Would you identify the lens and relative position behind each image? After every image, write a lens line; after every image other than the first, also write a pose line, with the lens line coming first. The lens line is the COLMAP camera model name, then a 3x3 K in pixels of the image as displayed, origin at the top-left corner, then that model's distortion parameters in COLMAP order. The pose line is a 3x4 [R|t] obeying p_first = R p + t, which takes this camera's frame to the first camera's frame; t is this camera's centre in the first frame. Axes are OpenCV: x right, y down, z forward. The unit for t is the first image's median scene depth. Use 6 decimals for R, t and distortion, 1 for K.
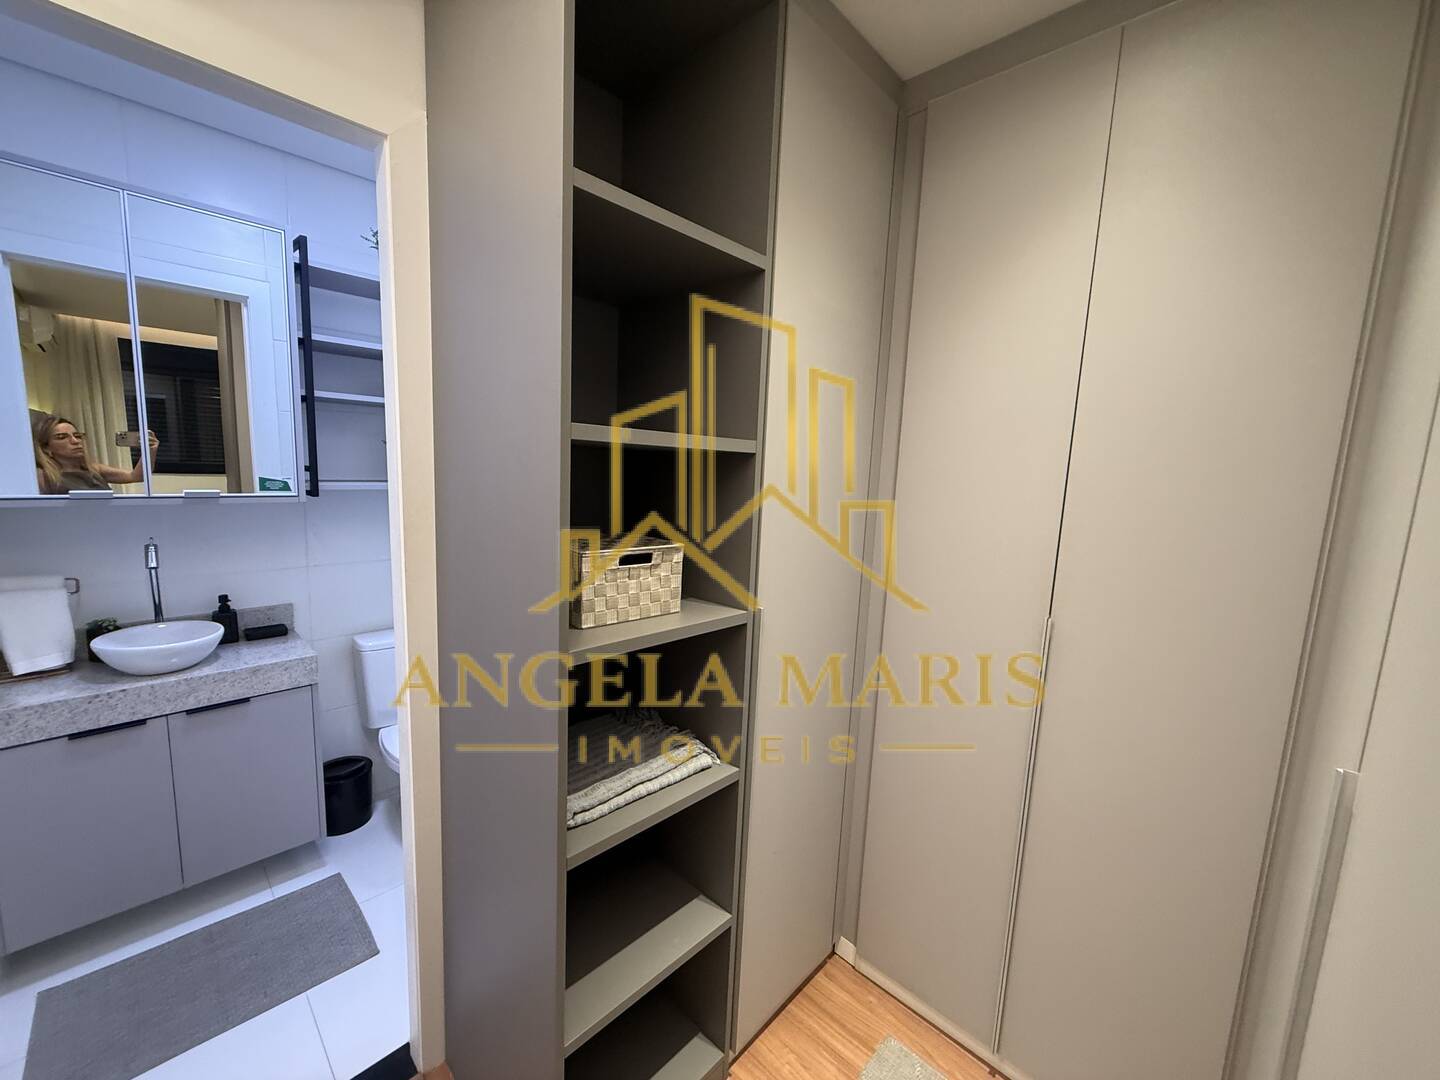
lens RADIAL K [[572.0, 0, 722.0], [0, 572.0, 546.3], [0, 0, 1]] dist [0.001217, -0.000694]
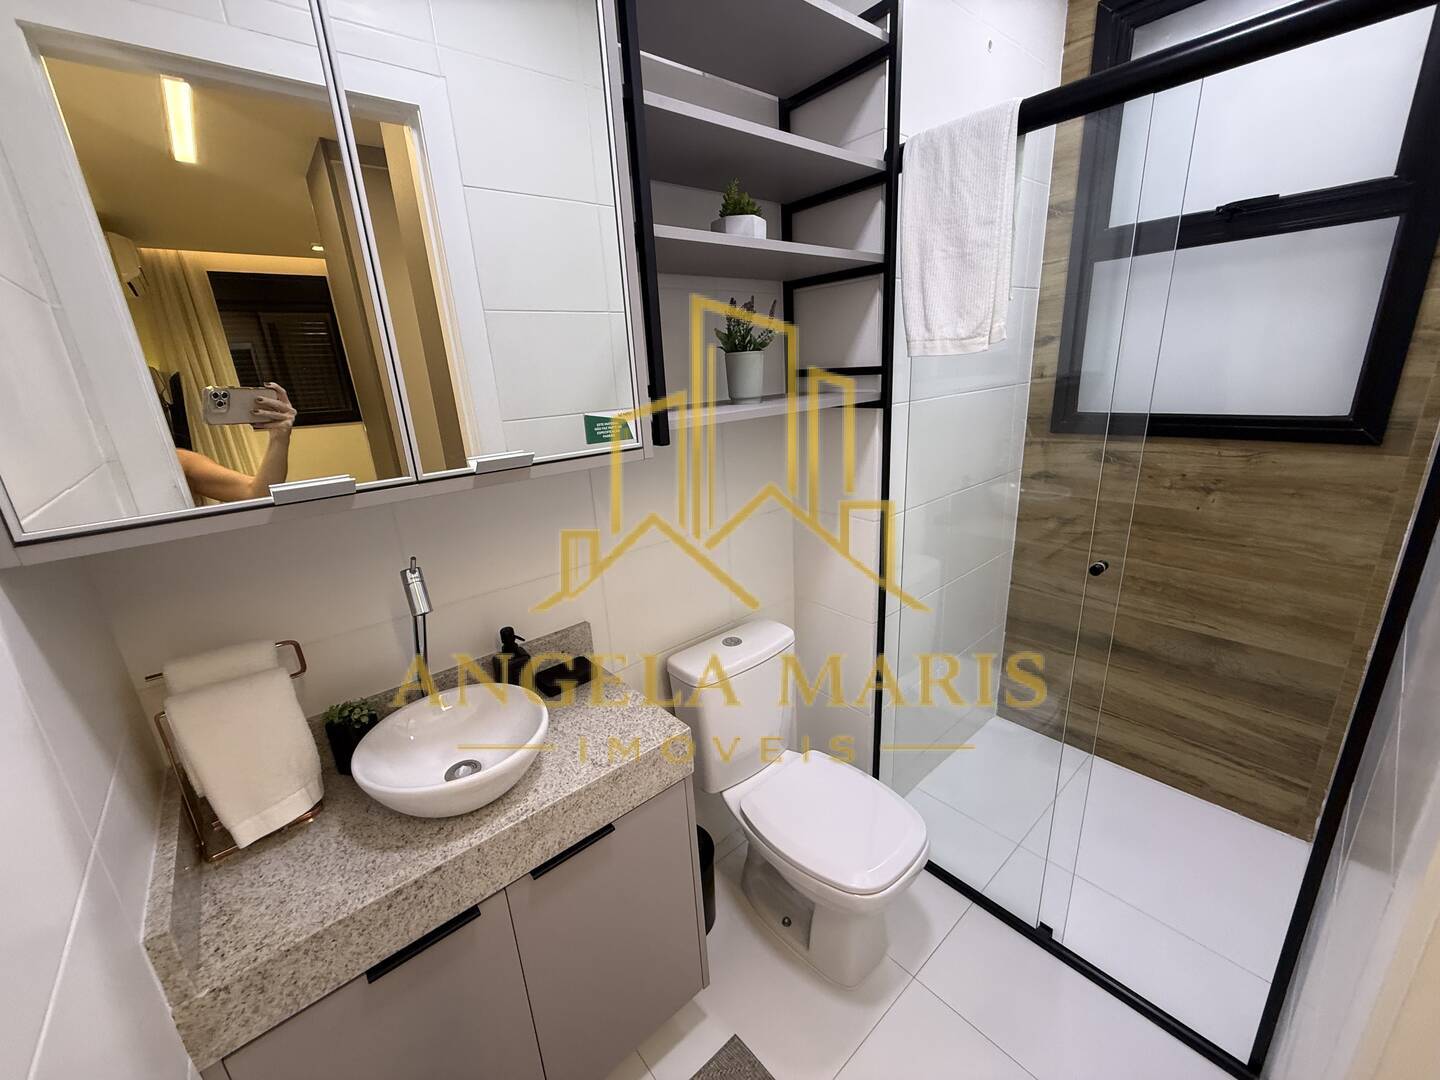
lens RADIAL K [[572.0, 0, 724.5], [0, 572.0, 545.9], [0, 0, 1]] dist [0.001217, -0.000694]
pose [[0.990850, -0.067389, -0.116937, -0.638248], [0.085194, 0.984289, 0.154651, -0.076859], [0.104678, -0.163198, 0.981024, 0.513656]]
